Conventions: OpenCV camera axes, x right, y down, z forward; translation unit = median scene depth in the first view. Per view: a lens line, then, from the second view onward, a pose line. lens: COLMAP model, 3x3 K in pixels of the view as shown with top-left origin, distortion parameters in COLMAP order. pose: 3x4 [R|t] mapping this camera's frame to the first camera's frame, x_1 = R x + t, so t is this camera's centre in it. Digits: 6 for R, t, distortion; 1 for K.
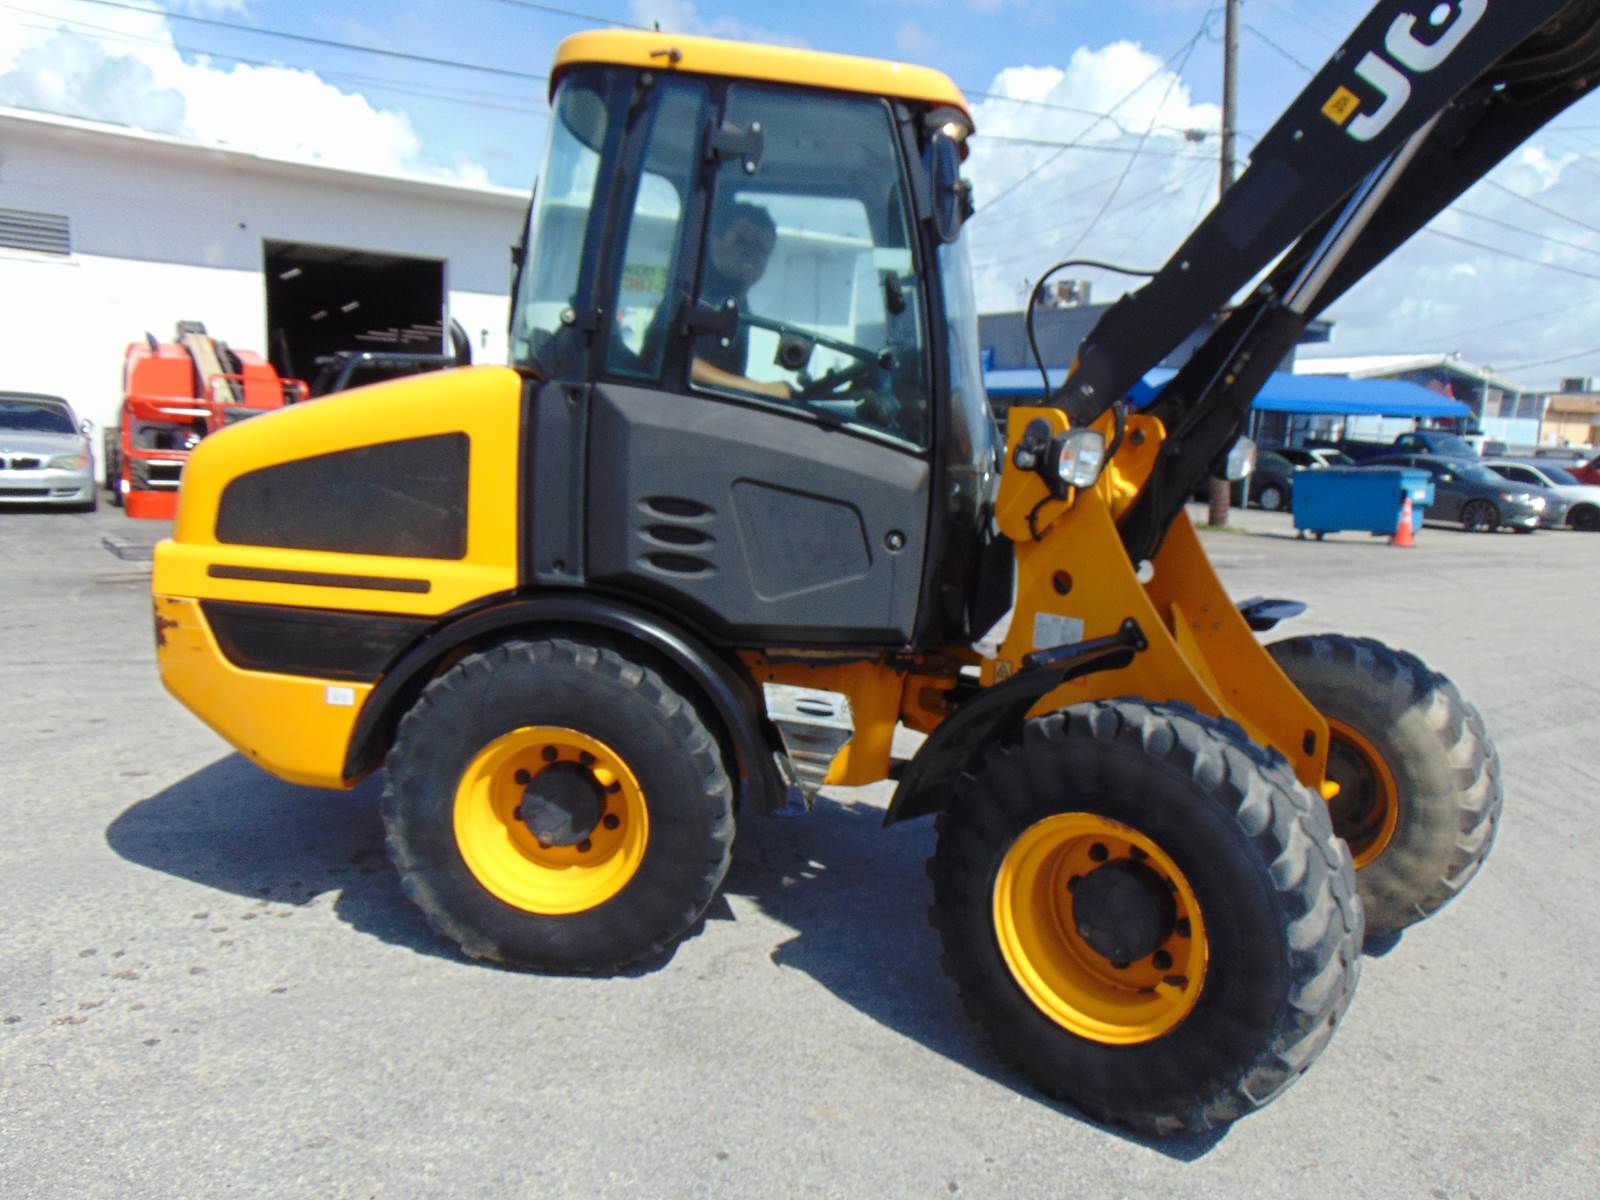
lens RADIAL K [[1194.0, 0, 802.6], [0, 1194.0, 606.0], [0, 0, 1]] dist [-0.034865, 0.080402]
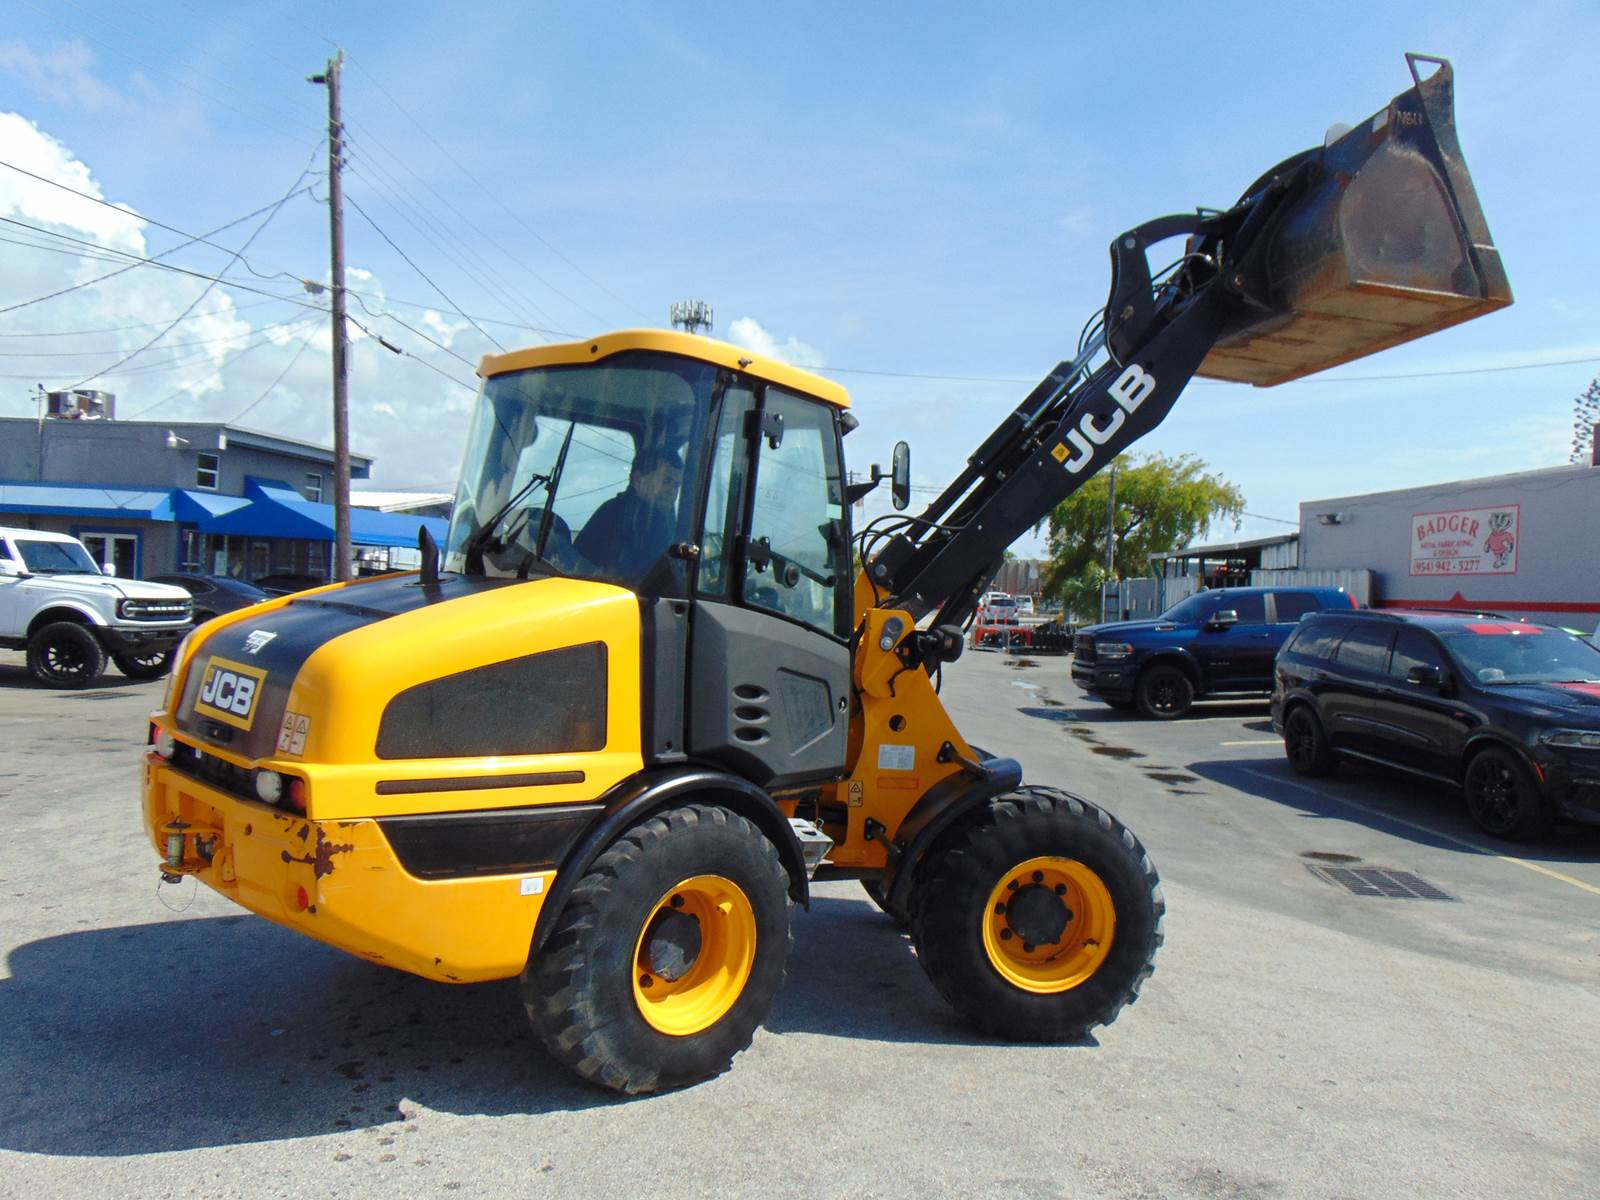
lens RADIAL K [[1181.1, 0, 785.1], [0, 1181.1, 625.9], [0, 0, 1]] dist [-0.081477, 0.297606]
pose [[0.684125, -0.030453, 0.728729, -1.001374], [0.089546, 0.995076, -0.042482, -0.094856], [-0.723847, 0.094318, 0.683484, 0.072440]]
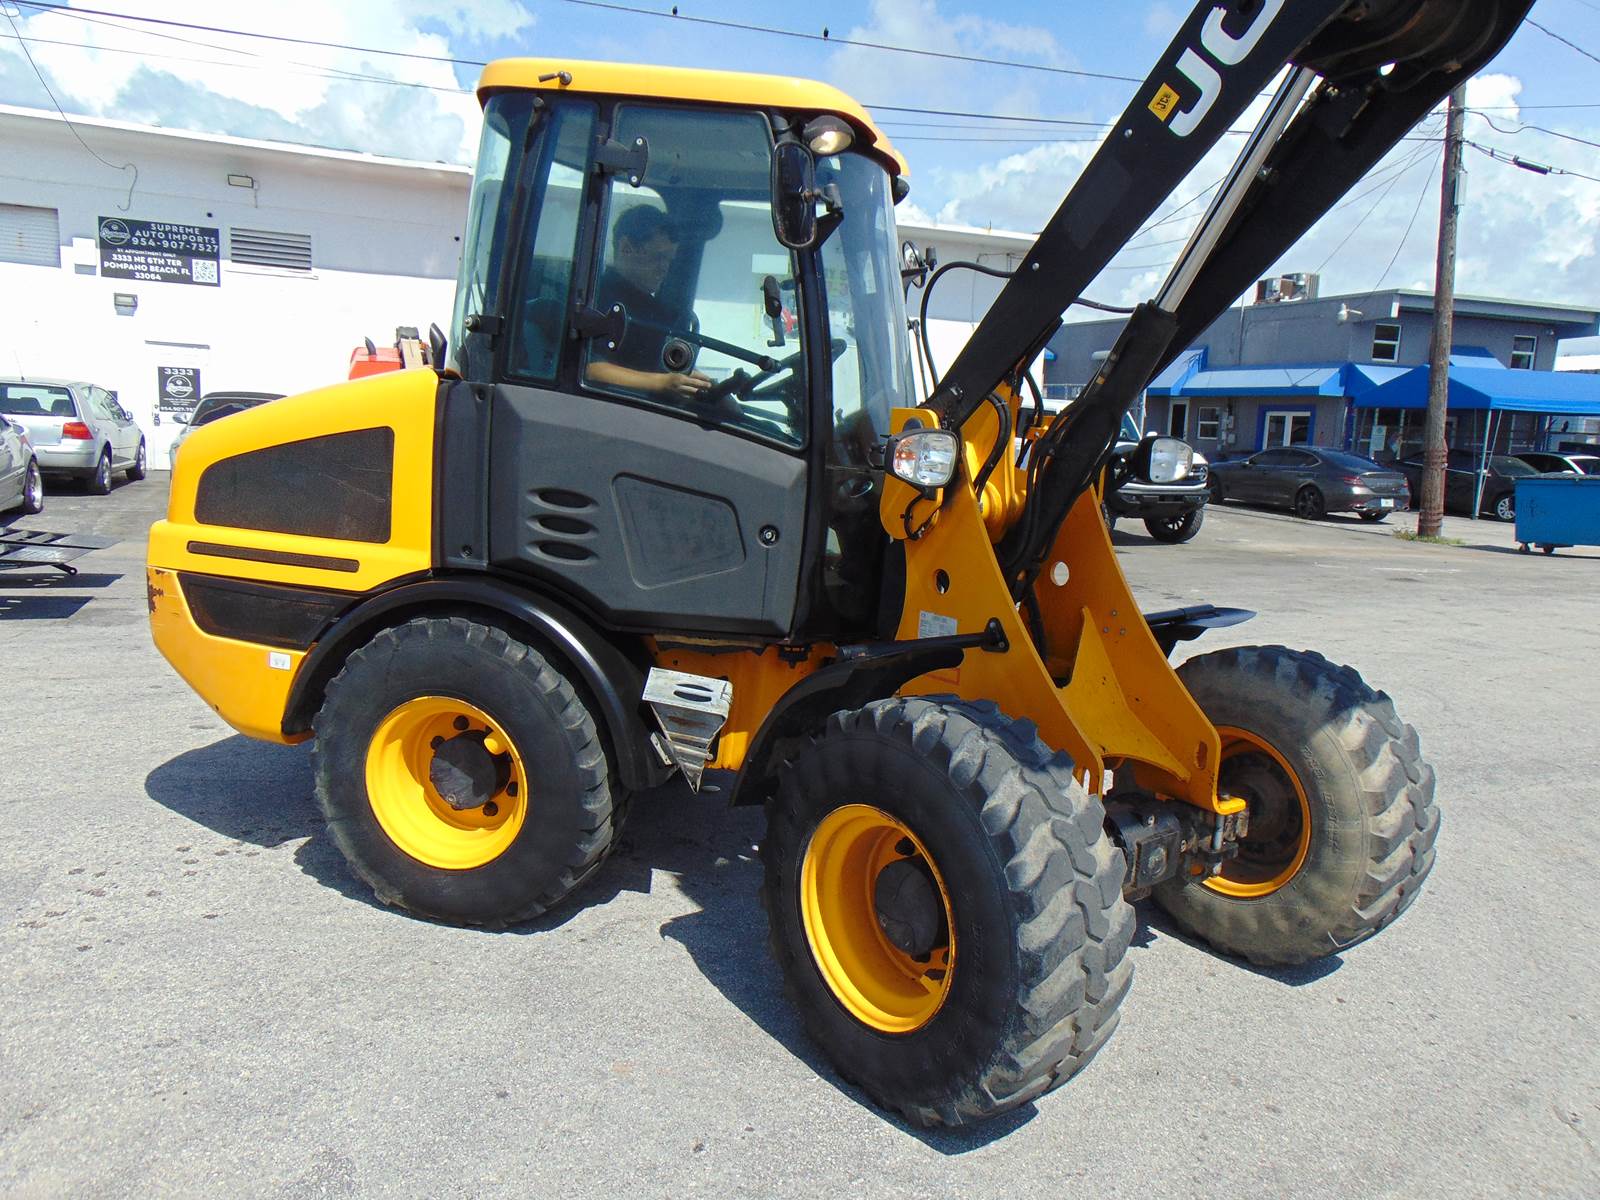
lens RADIAL K [[1194.0, 0, 802.6], [0, 1194.0, 606.0], [0, 0, 1]] dist [-0.034865, 0.080402]
pose [[0.981899, 0.036105, -0.185931, 0.302000], [-0.035917, 0.999345, 0.004384, 0.000955], [0.185968, 0.002373, 0.982553, -0.013800]]
